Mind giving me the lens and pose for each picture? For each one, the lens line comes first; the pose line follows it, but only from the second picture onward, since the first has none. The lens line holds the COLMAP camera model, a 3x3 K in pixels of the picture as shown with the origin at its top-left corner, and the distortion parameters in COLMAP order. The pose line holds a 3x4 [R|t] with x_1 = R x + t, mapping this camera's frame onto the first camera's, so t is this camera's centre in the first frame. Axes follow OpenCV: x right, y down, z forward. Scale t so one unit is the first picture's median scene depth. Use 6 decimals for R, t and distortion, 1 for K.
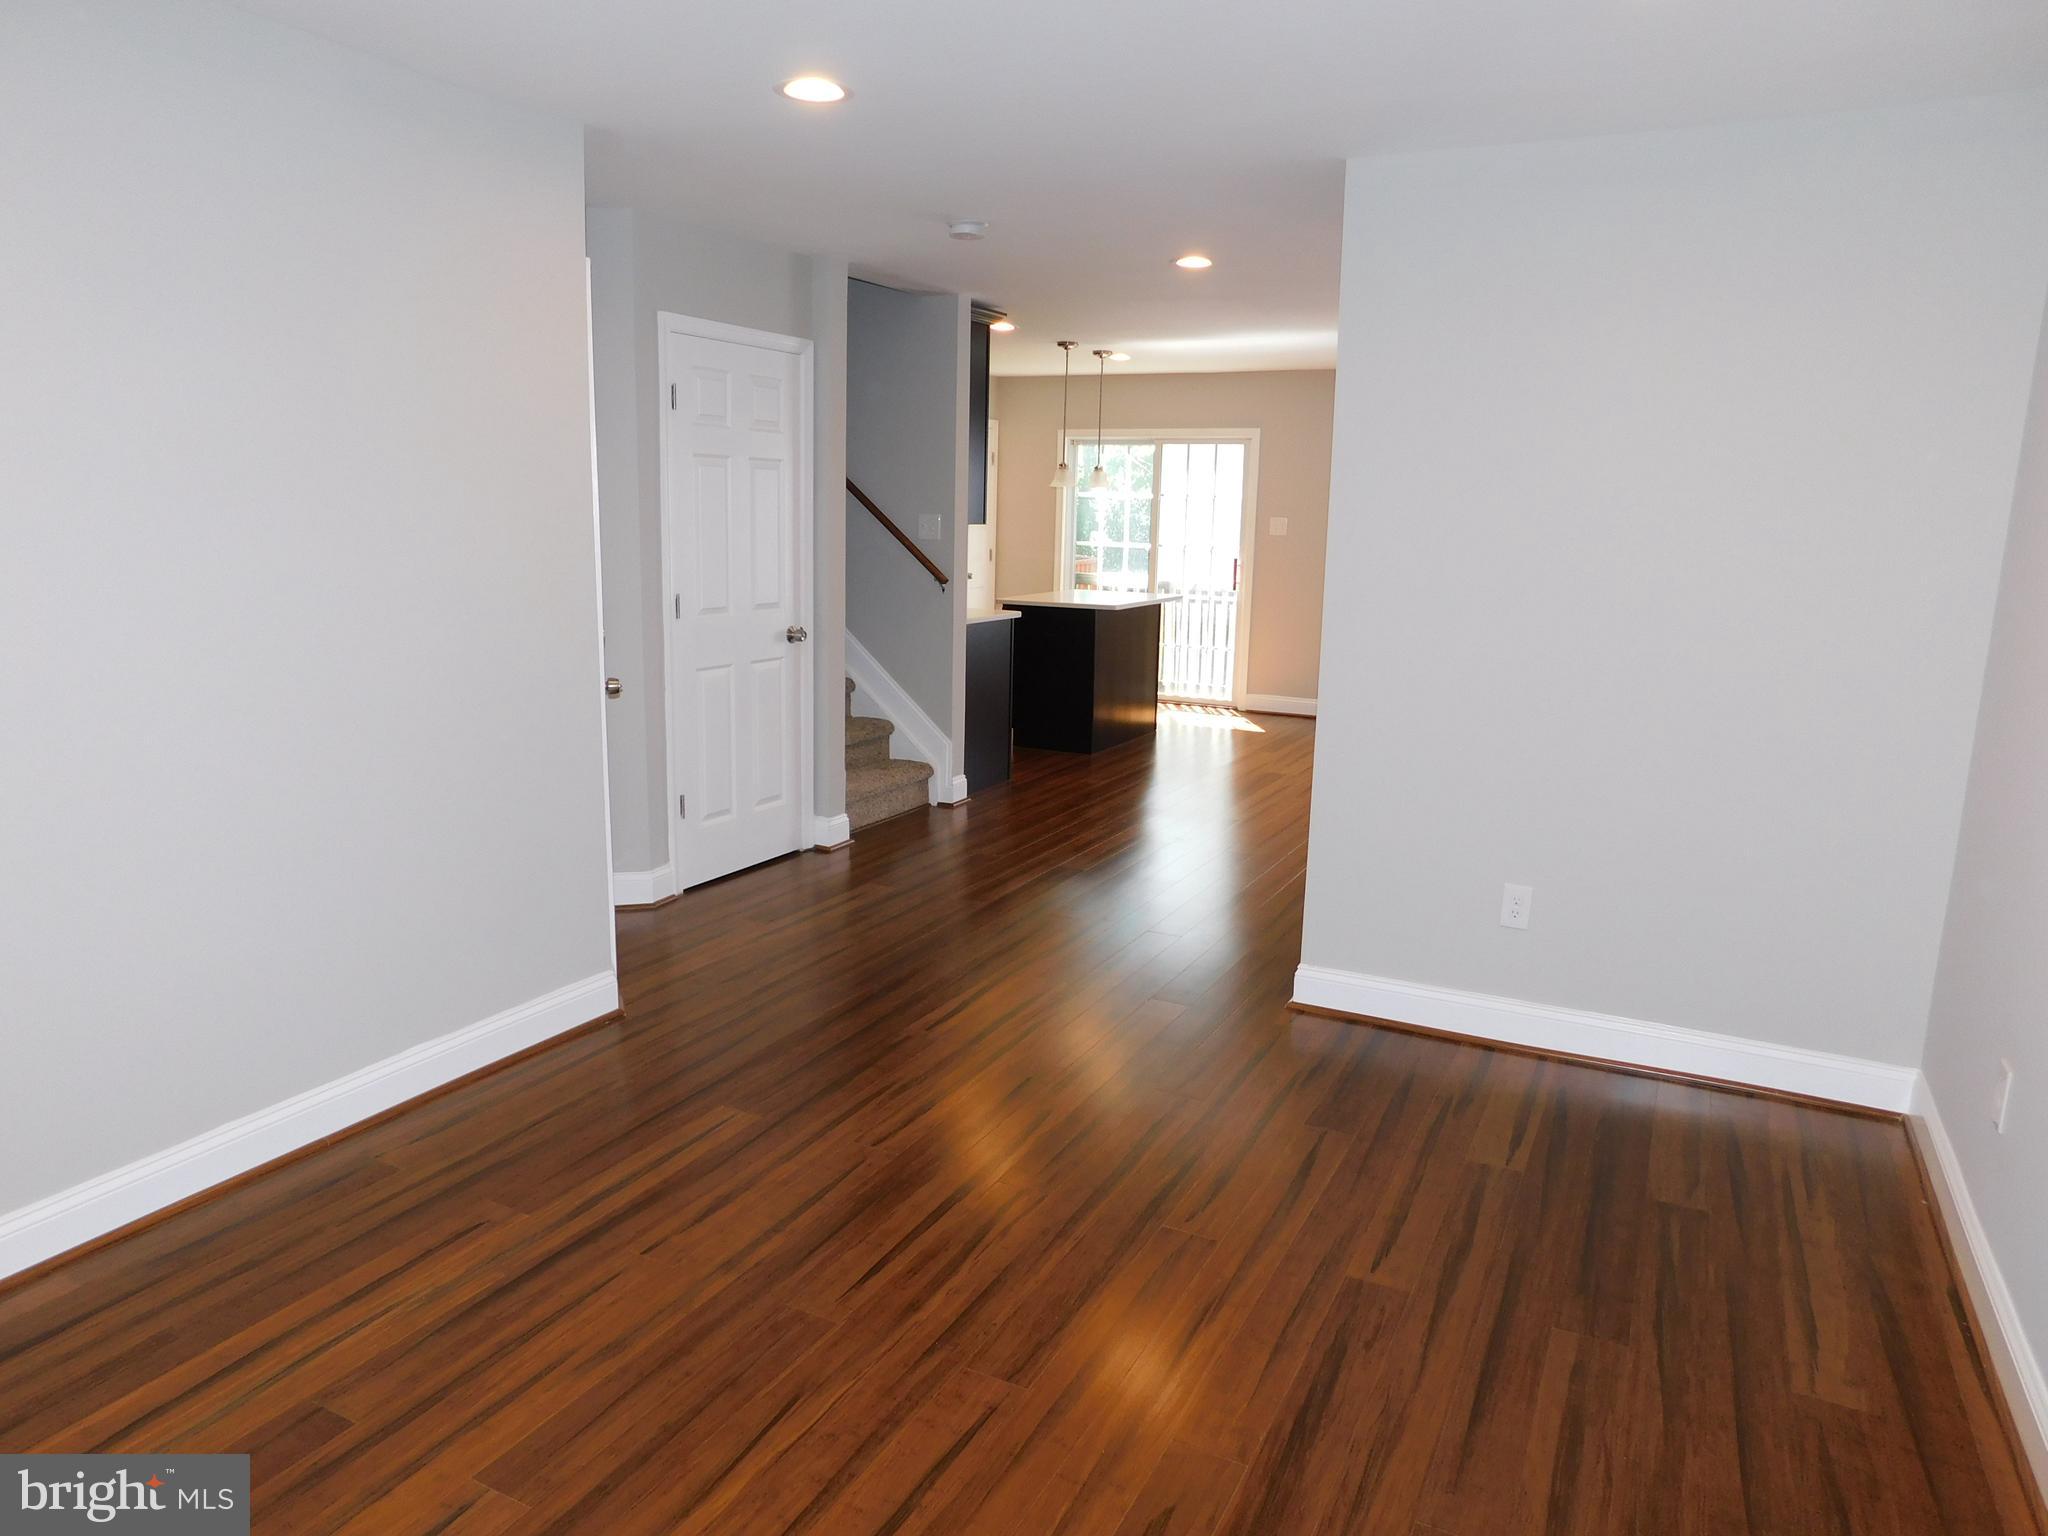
lens RADIAL K [[1372.4, 0, 1015.8], [0, 1372.4, 766.3], [0, 0, 1]] dist [-0.058908, 0.049002]
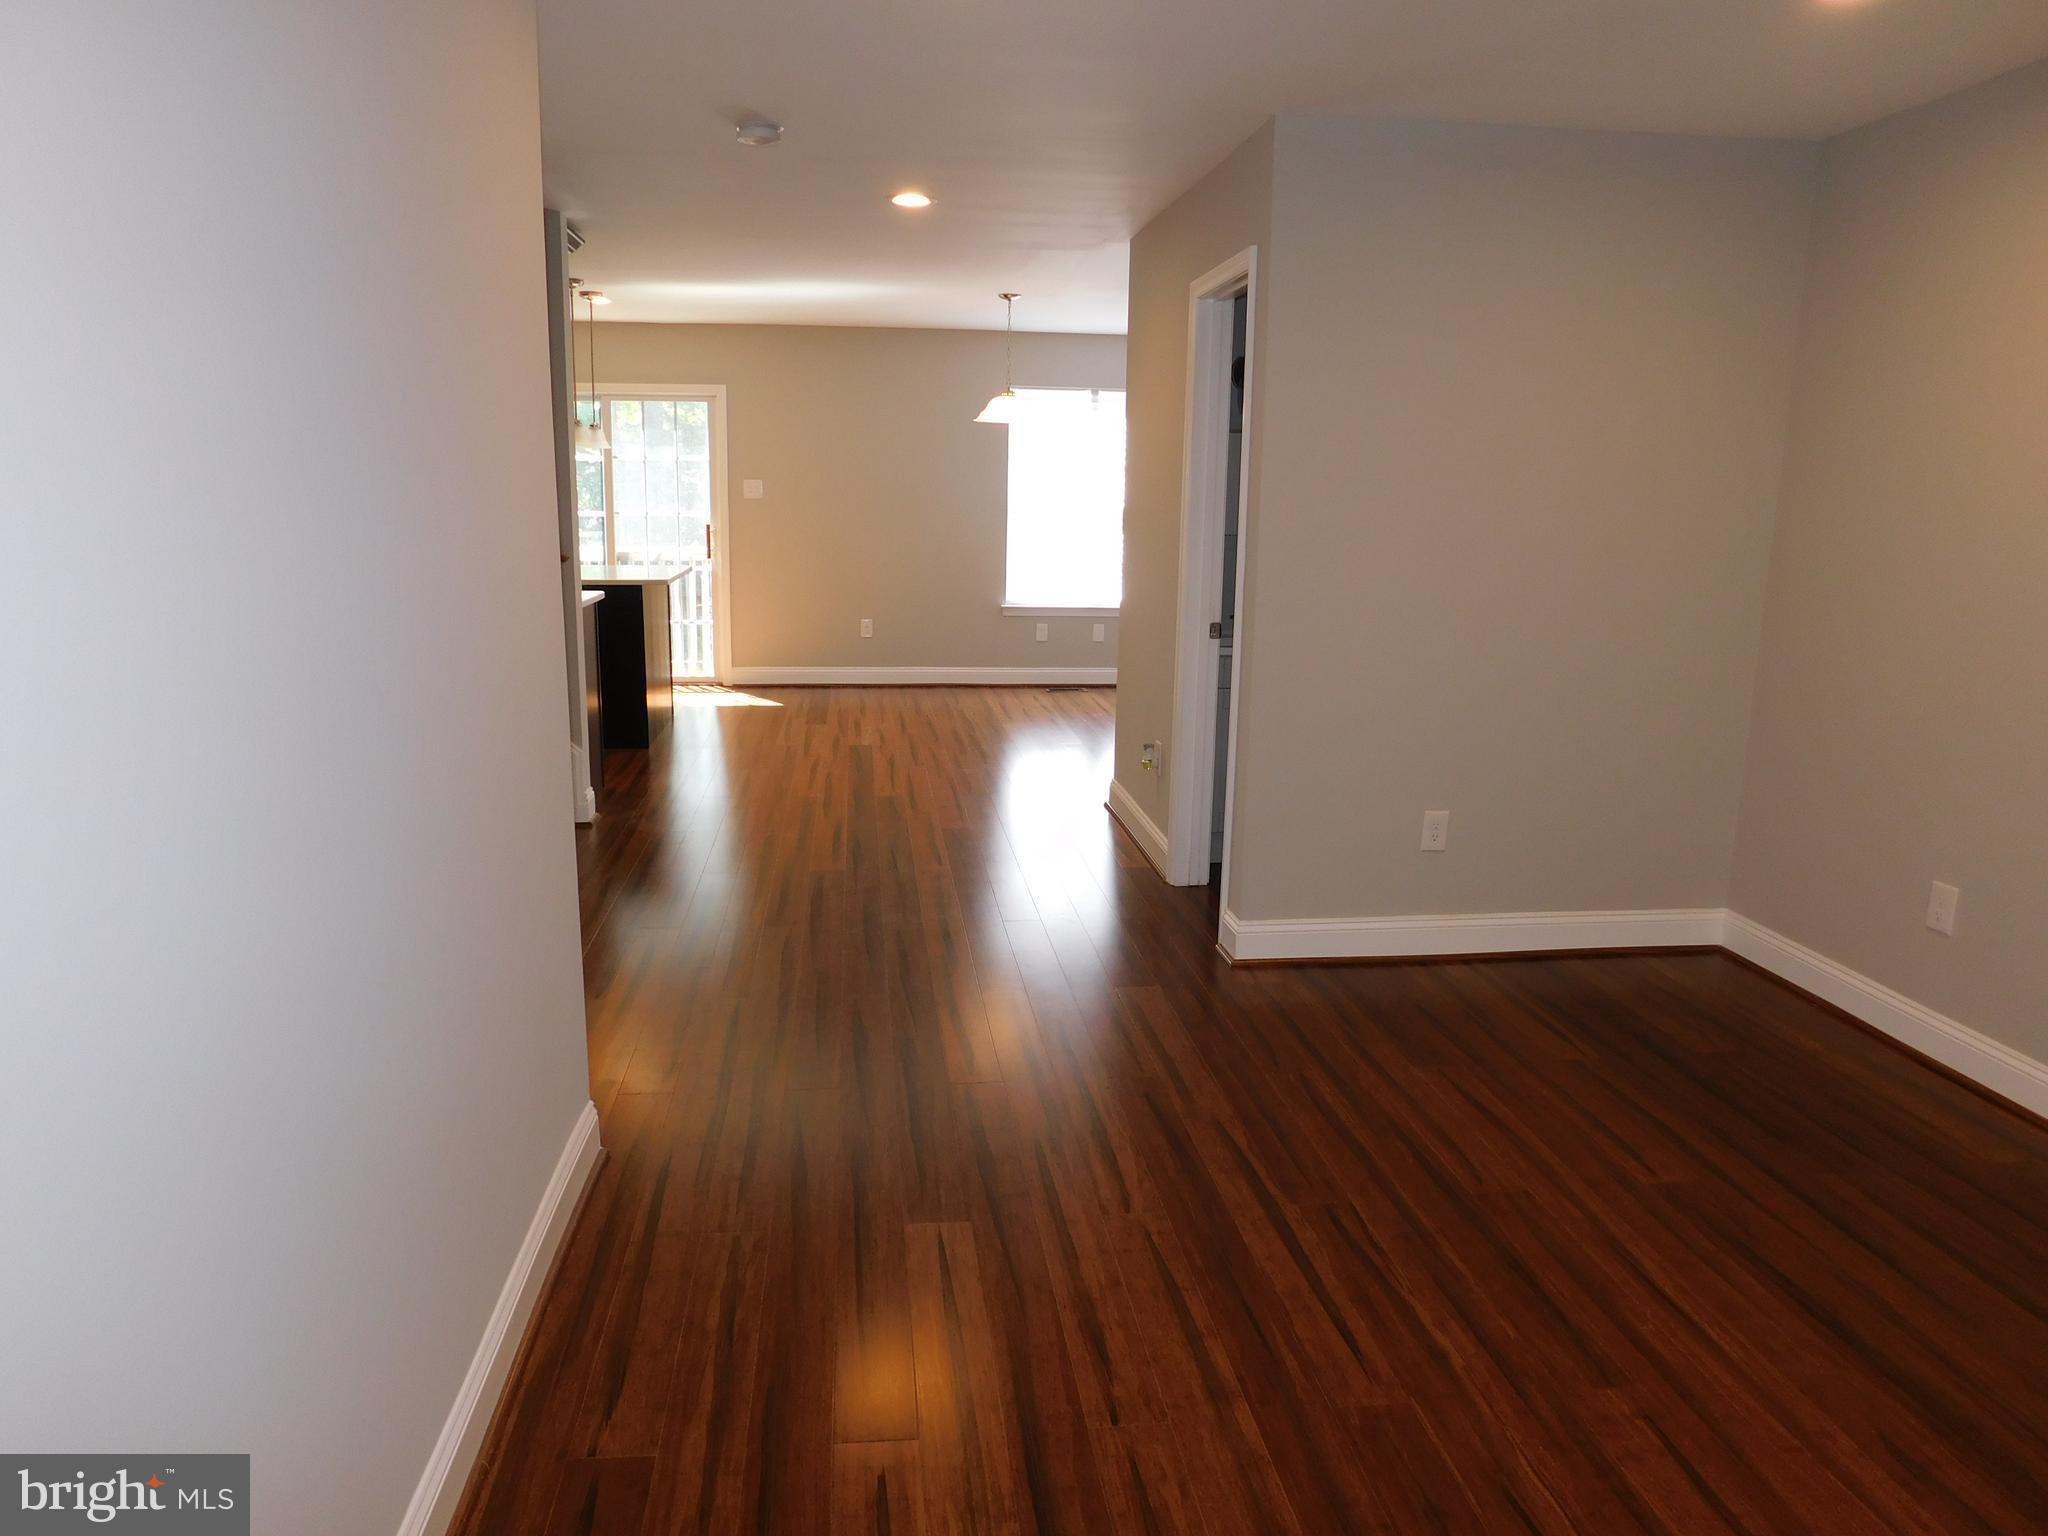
lens RADIAL K [[1372.4, 0, 1030.5], [0, 1372.4, 763.8], [0, 0, 1]] dist [-0.058908, 0.049002]
pose [[0.825521, -0.120409, 0.551377, -0.260066], [0.107617, 0.992634, 0.055645, -0.024186], [-0.554016, 0.013401, 0.832398, 0.139537]]
